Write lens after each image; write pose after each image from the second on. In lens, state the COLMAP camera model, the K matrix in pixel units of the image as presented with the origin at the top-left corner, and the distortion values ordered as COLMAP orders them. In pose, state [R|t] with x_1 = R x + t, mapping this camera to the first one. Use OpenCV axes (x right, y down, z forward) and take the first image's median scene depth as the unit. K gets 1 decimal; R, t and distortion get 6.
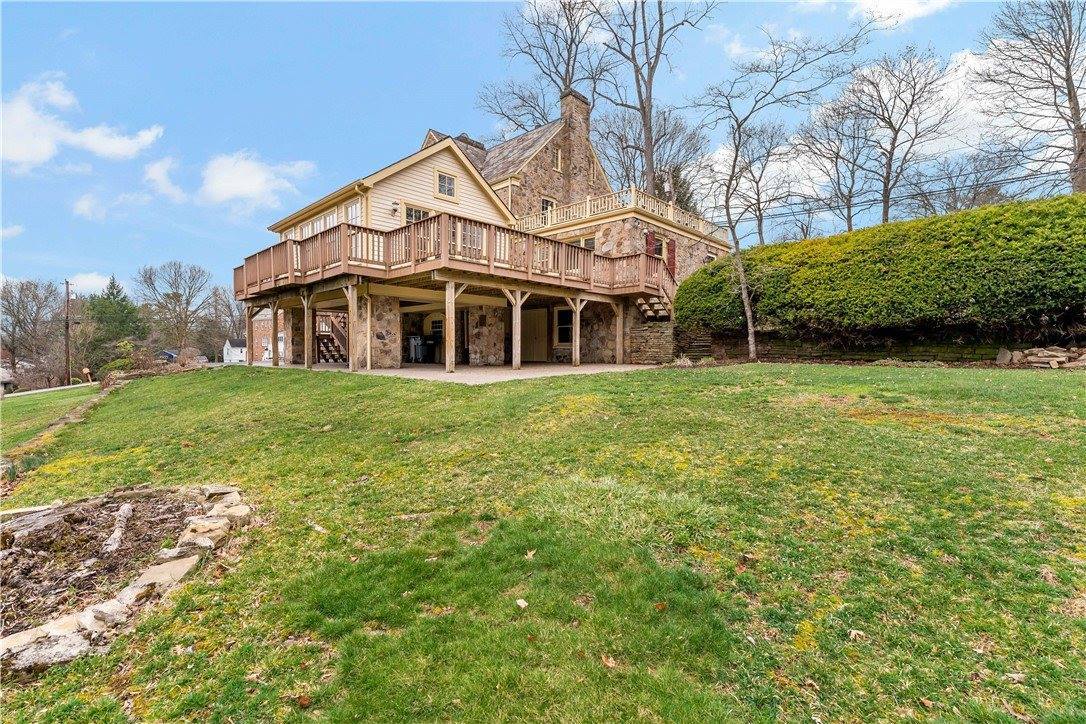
lens RADIAL K [[498.1, 0, 541.2], [0, 498.1, 364.7], [0, 0, 1]] dist [0.000658, 0.000463]
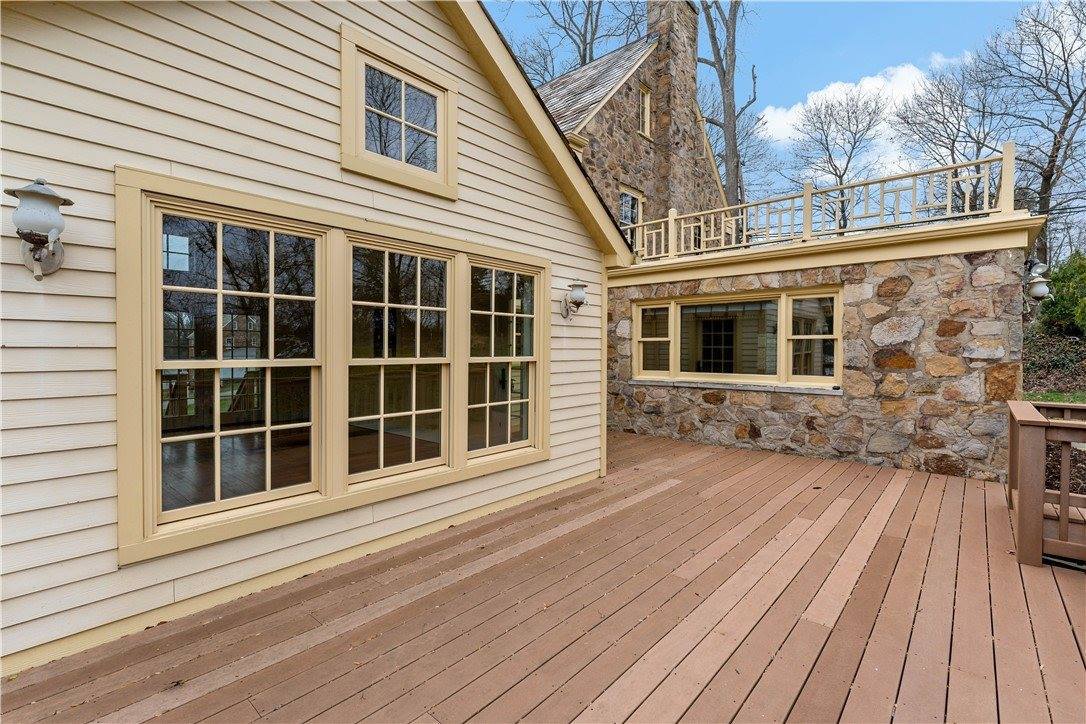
lens RADIAL K [[498.1, 0, 544.2], [0, 498.1, 355.0], [0, 0, 1]] dist [0.000658, 0.000463]
pose [[0.998956, -0.007408, 0.045088, -0.095287], [0.008102, 0.999851, -0.015241, -0.174101], [-0.044969, 0.015591, 0.998867, 0.540481]]
